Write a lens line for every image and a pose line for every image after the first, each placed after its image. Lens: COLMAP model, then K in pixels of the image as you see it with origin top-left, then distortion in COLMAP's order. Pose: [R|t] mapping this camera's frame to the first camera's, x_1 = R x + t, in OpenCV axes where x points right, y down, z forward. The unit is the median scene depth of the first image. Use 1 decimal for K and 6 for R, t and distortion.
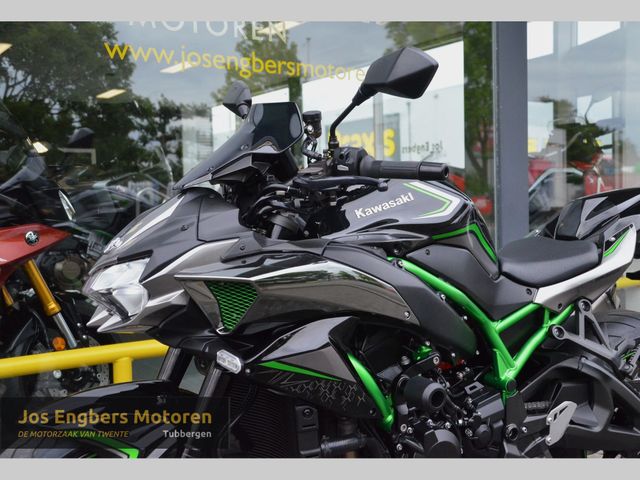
lens RADIAL K [[787.6, 0, 351.0], [0, 787.6, 239.8], [0, 0, 1]] dist [-0.027650, 0.342155]
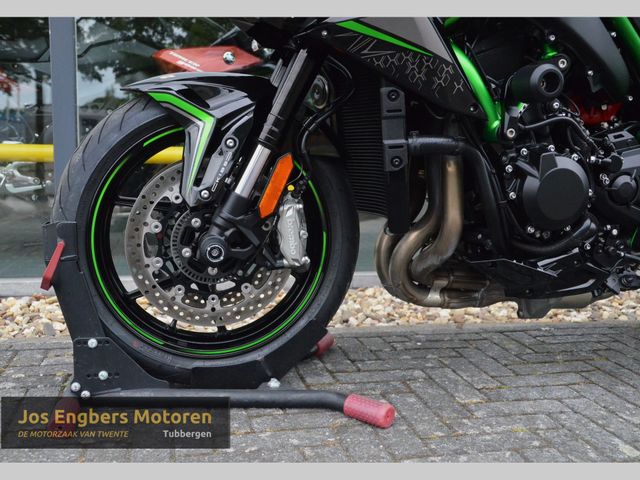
lens RADIAL K [[665.5, 0, 313.9], [0, 665.5, 242.8], [0, 0, 1]] dist [-0.090318, 0.220506]
pose [[0.930191, 0.088446, -0.356262, 0.125462], [-0.060734, 0.994245, 0.088257, 0.288515], [0.362017, -0.060458, 0.930209, 0.238981]]
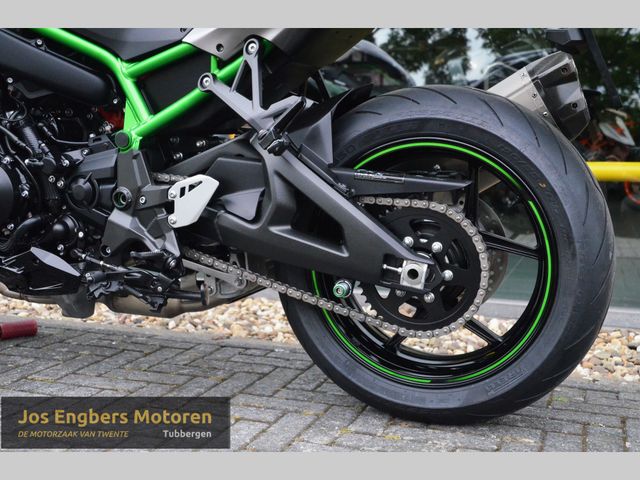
lens RADIAL K [[787.6, 0, 351.0], [0, 787.6, 239.8], [0, 0, 1]] dist [-0.027650, 0.342155]
pose [[0.615749, 0.114486, -0.779581, 1.110845], [-0.068961, 0.993422, 0.091422, 0.221094], [0.784919, -0.002532, 0.619594, 0.765973]]
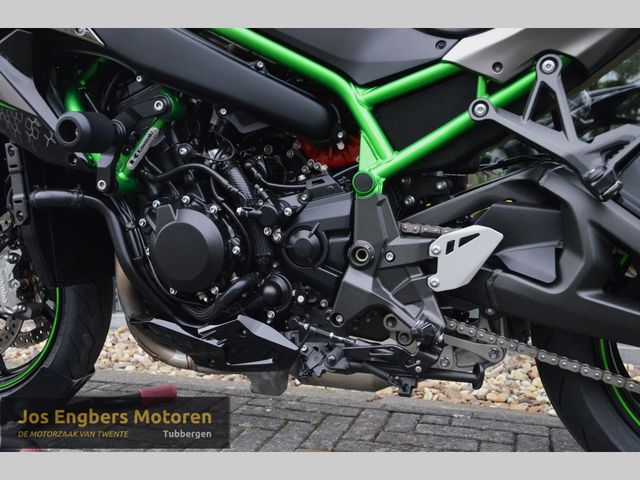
lens RADIAL K [[686.2, 0, 332.7], [0, 686.2, 242.1], [0, 0, 1]] dist [-0.010341, 0.017740]
pose [[0.646110, 0.081904, -0.758837, 0.696270], [-0.060051, 0.996599, 0.056436, 0.229061], [0.760878, 0.009105, 0.648831, 0.689250]]
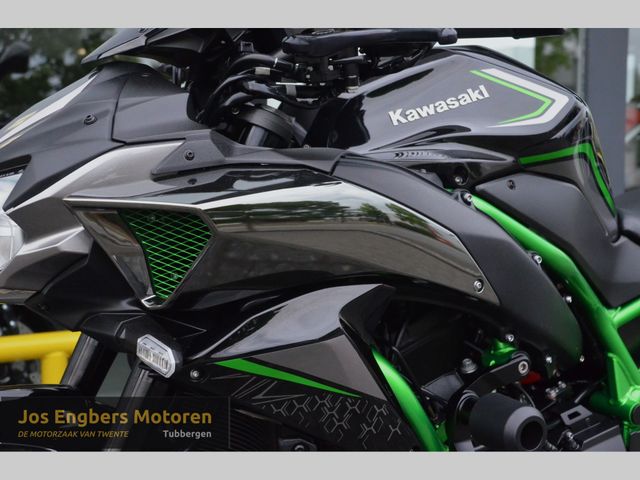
lens RADIAL K [[910.3, 0, 305.0], [0, 910.3, 241.7], [0, 0, 1]] dist [0.015943, 0.117213]
pose [[0.996945, 0.021889, -0.074983, -0.004739], [-0.020883, 0.999681, 0.014180, 0.052069], [0.075269, -0.012571, 0.997084, 0.305014]]
